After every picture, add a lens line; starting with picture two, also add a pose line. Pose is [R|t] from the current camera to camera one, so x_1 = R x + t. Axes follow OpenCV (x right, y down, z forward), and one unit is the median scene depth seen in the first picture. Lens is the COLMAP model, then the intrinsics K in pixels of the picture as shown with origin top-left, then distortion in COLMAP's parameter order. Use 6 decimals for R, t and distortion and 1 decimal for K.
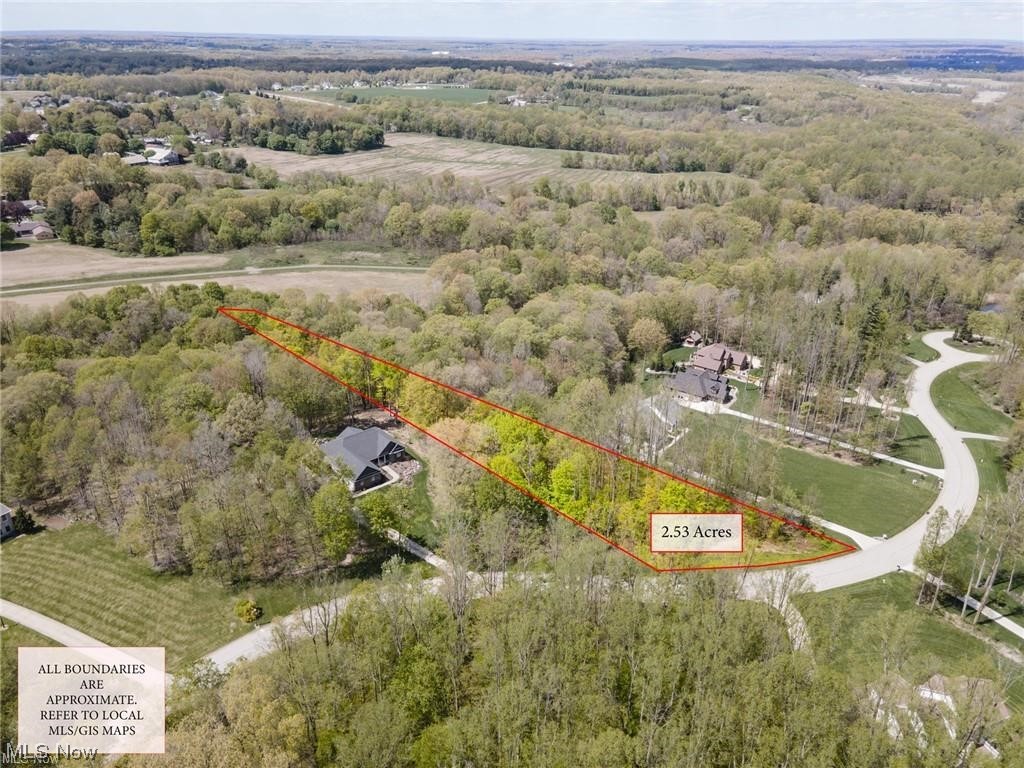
lens RADIAL K [[749.5, 0, 516.2], [0, 749.5, 381.3], [0, 0, 1]] dist [0.007337, 0.068035]
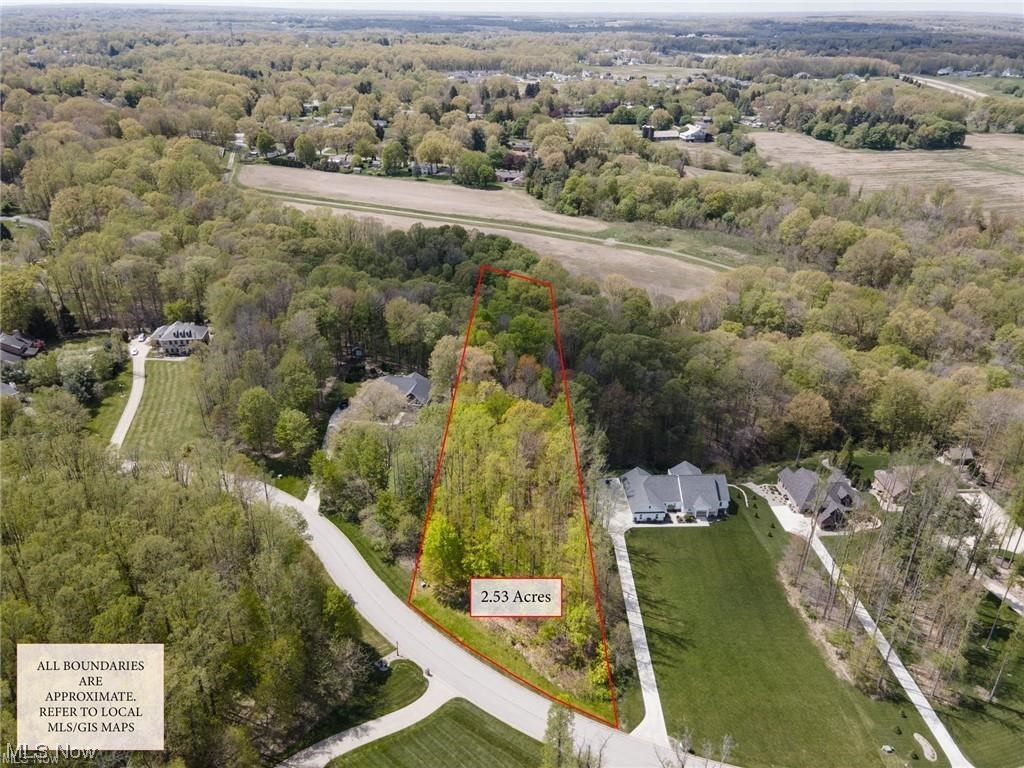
lens RADIAL K [[749.5, 0, 516.2], [0, 749.5, 381.3], [0, 0, 1]] dist [0.007337, 0.068035]
pose [[0.648204, 0.335468, -0.683588, 0.333605], [-0.320825, 0.934474, 0.154371, -0.076792], [0.690581, 0.119248, 0.713356, 0.151888]]
